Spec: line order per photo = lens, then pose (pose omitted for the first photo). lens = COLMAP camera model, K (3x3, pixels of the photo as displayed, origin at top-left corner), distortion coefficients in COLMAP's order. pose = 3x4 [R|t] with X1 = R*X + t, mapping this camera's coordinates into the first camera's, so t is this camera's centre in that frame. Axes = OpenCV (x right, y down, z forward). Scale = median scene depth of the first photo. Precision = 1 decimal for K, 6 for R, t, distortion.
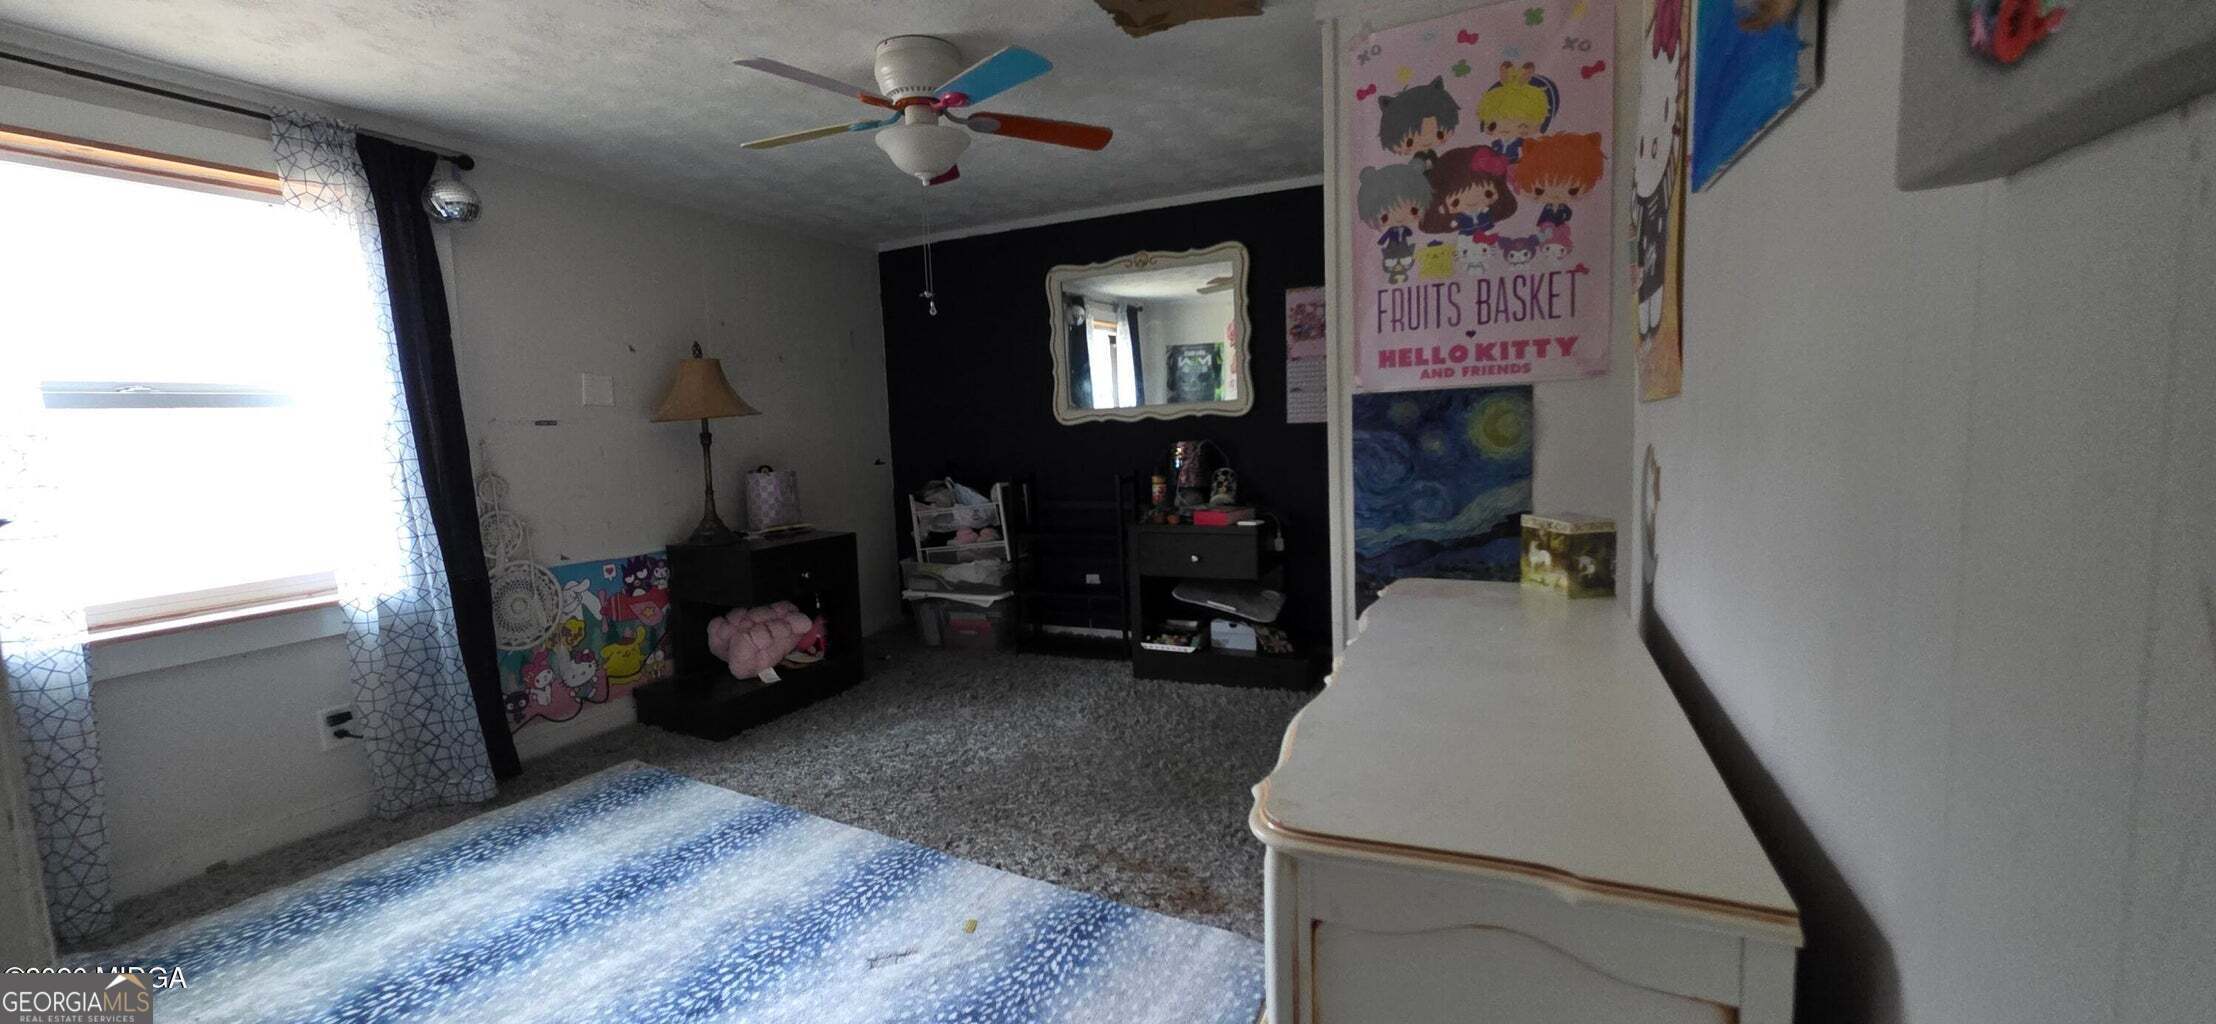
lens RADIAL K [[881.3, 0, 1101.1], [0, 881.3, 512.3], [0, 0, 1]] dist [-0.000343, 0.000078]
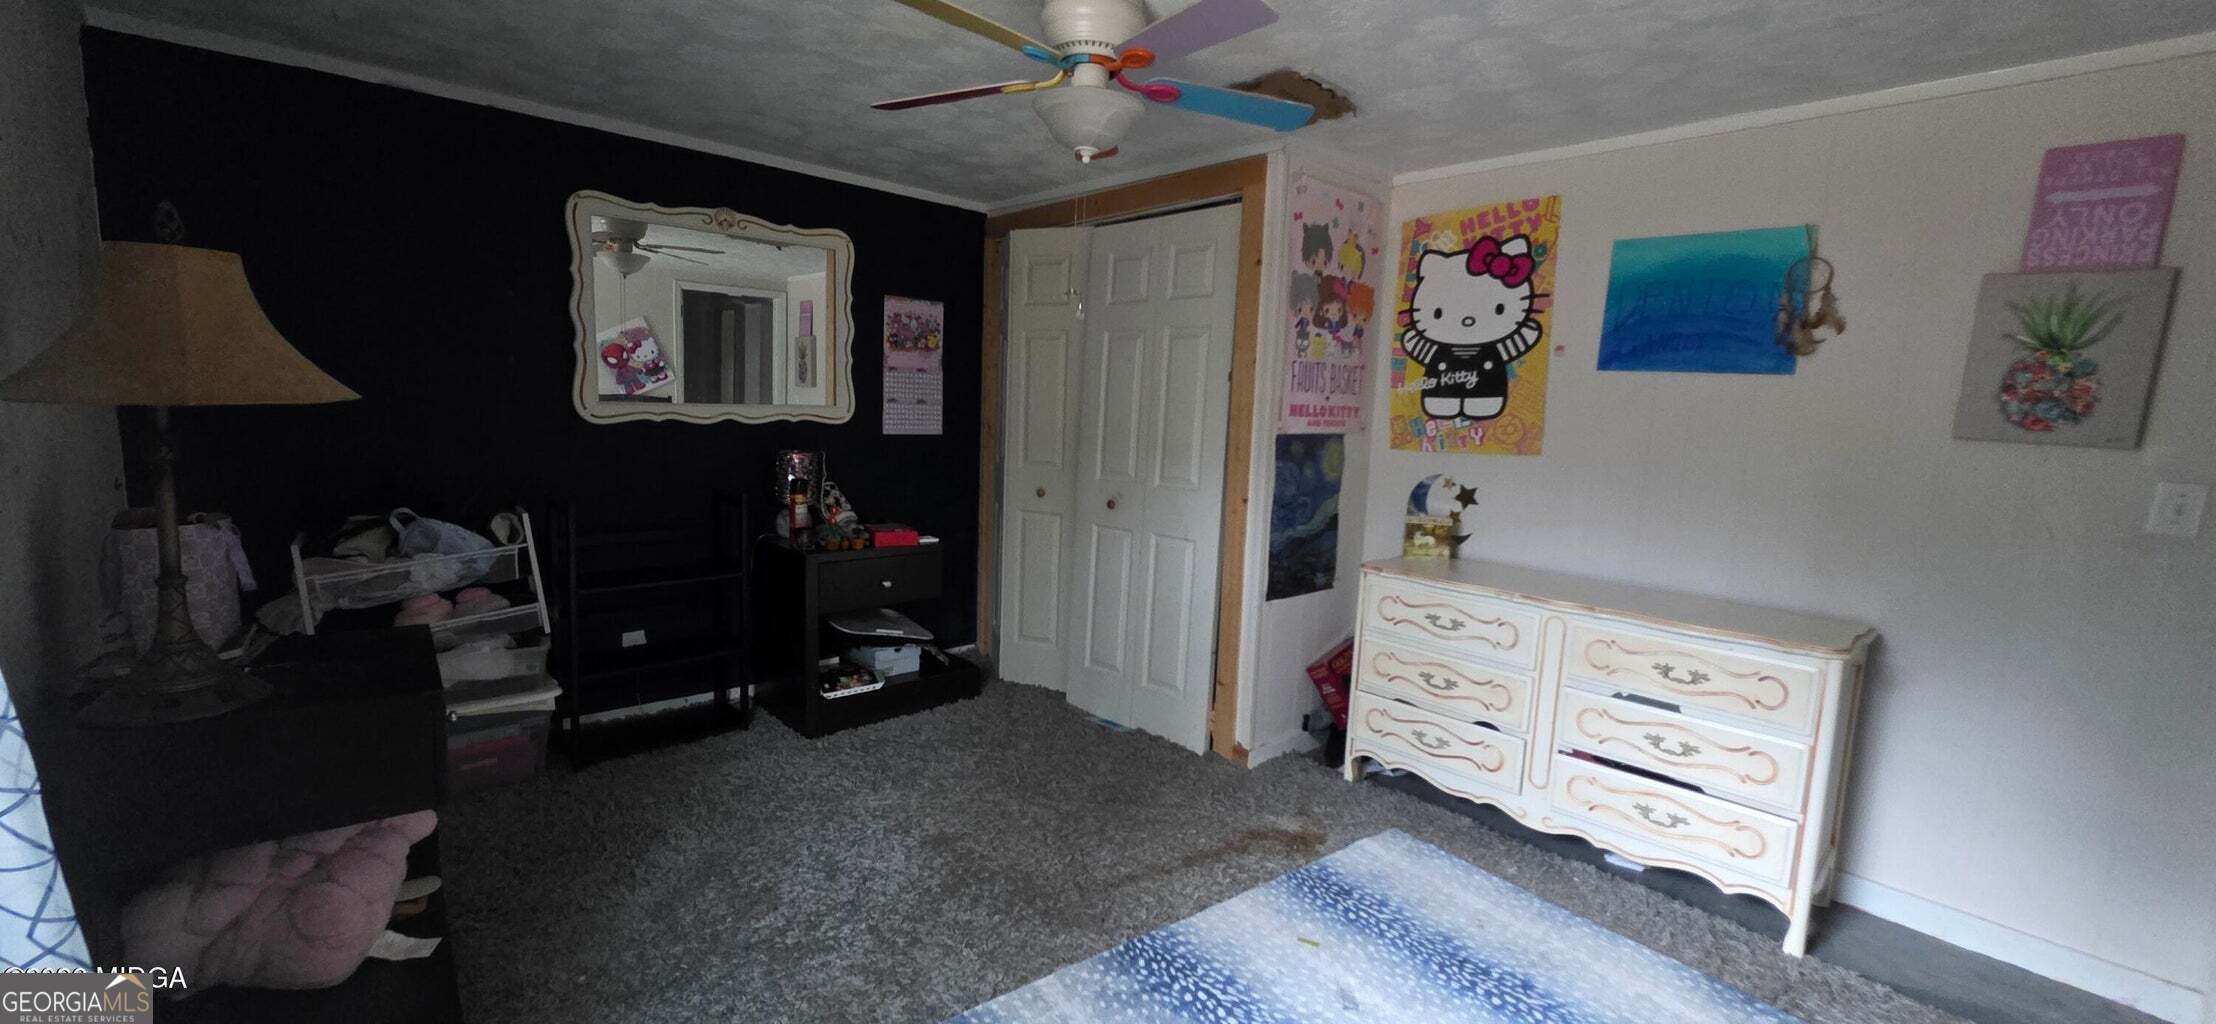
lens RADIAL K [[881.3, 0, 1101.1], [0, 881.3, 512.3], [0, 0, 1]] dist [-0.000343, 0.000078]
pose [[0.376424, -0.058883, 0.924574, -1.111001], [0.043233, 0.998007, 0.045958, -0.092101], [-0.925438, 0.022673, 0.378219, 0.773888]]
